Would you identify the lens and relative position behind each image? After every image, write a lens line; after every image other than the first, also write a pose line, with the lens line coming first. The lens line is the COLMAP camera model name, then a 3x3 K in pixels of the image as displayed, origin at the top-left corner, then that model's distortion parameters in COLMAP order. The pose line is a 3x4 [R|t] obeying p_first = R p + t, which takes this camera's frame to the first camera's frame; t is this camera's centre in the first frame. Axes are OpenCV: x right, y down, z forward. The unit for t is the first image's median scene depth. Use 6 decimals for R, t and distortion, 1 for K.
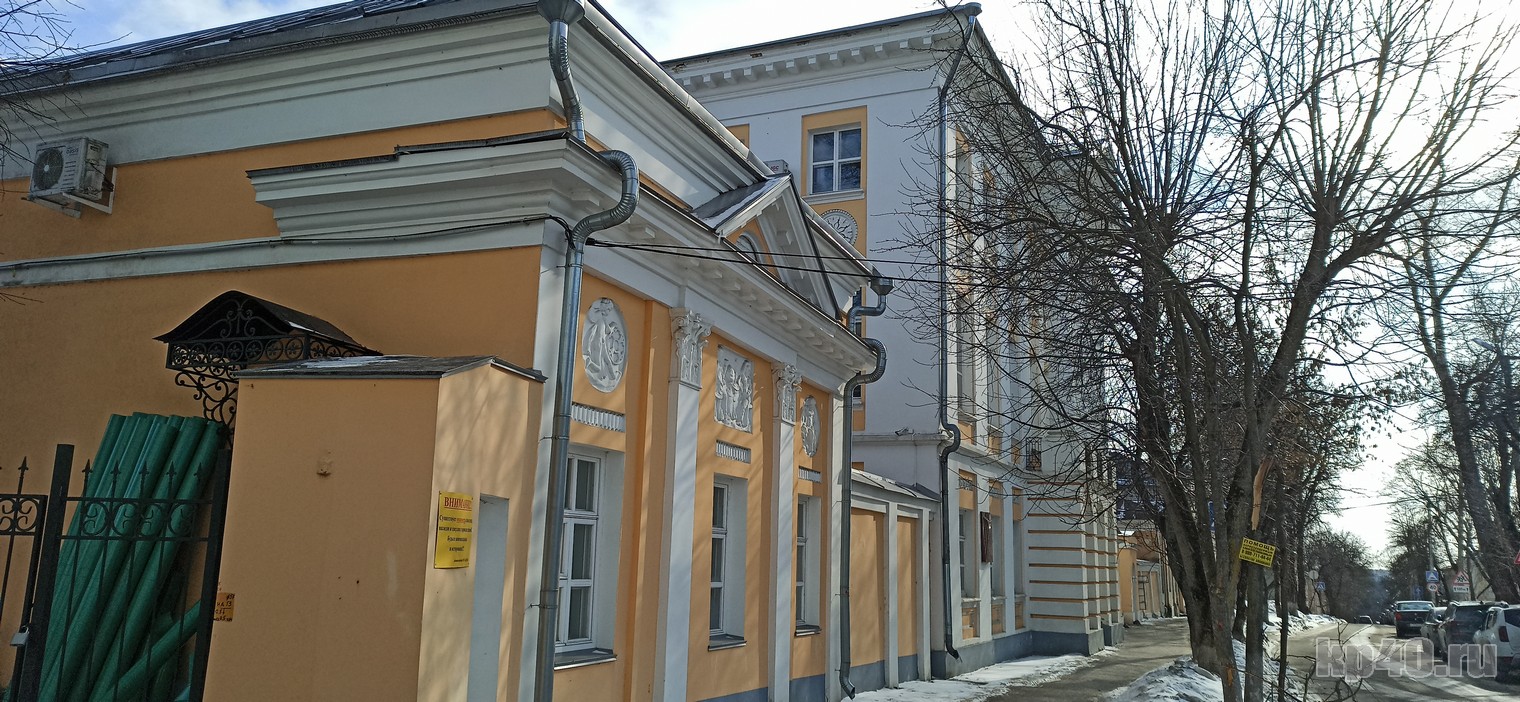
lens RADIAL K [[1087.1, 0, 760.0], [0, 1087.1, 351.0], [0, 0, 1]] dist [0.046161, -0.000241]
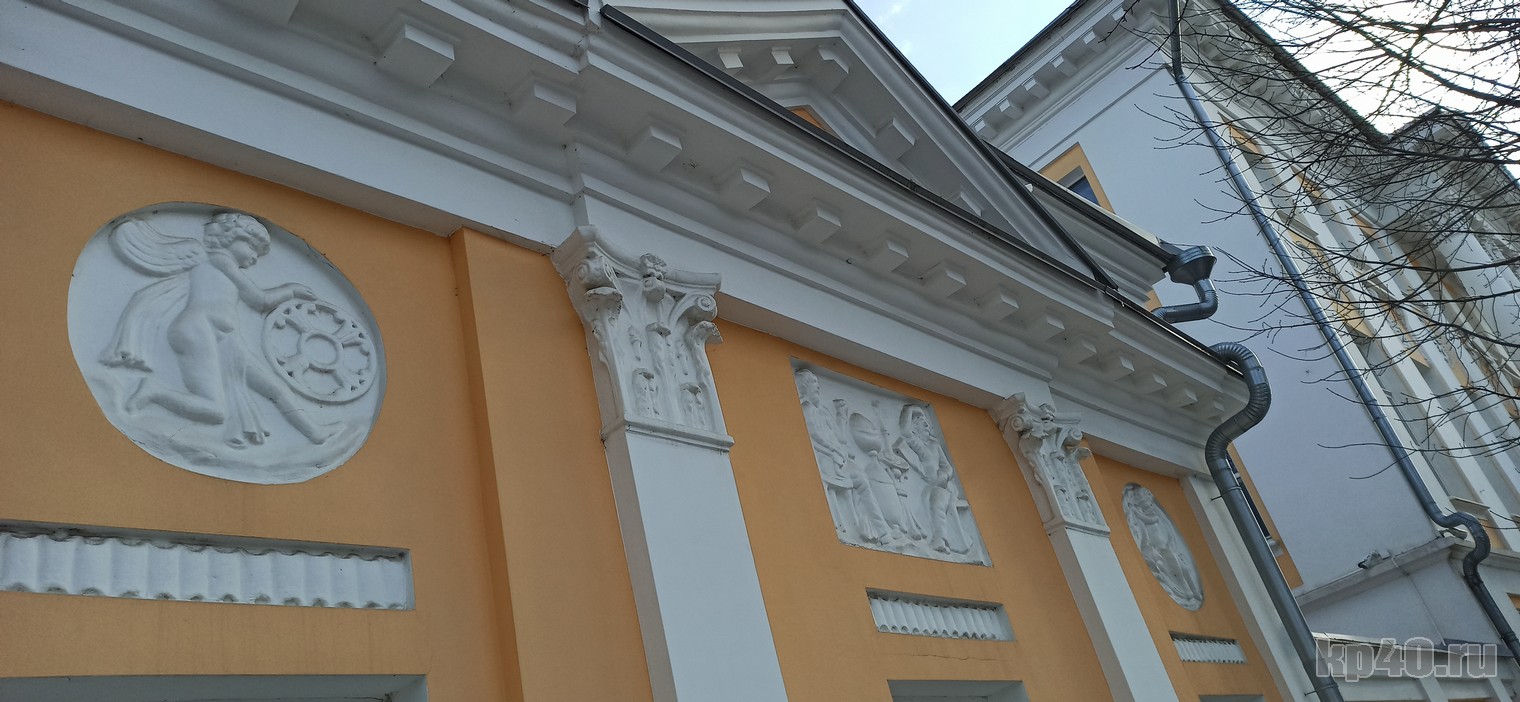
lens RADIAL K [[1087.1, 0, 760.0], [0, 1087.1, 351.0], [0, 0, 1]] dist [0.046161, -0.000241]
pose [[0.884453, -0.407689, -0.227009, 0.037515], [0.325585, 0.887663, -0.325650, 0.101904], [0.334271, 0.214112, 0.917834, 0.546820]]
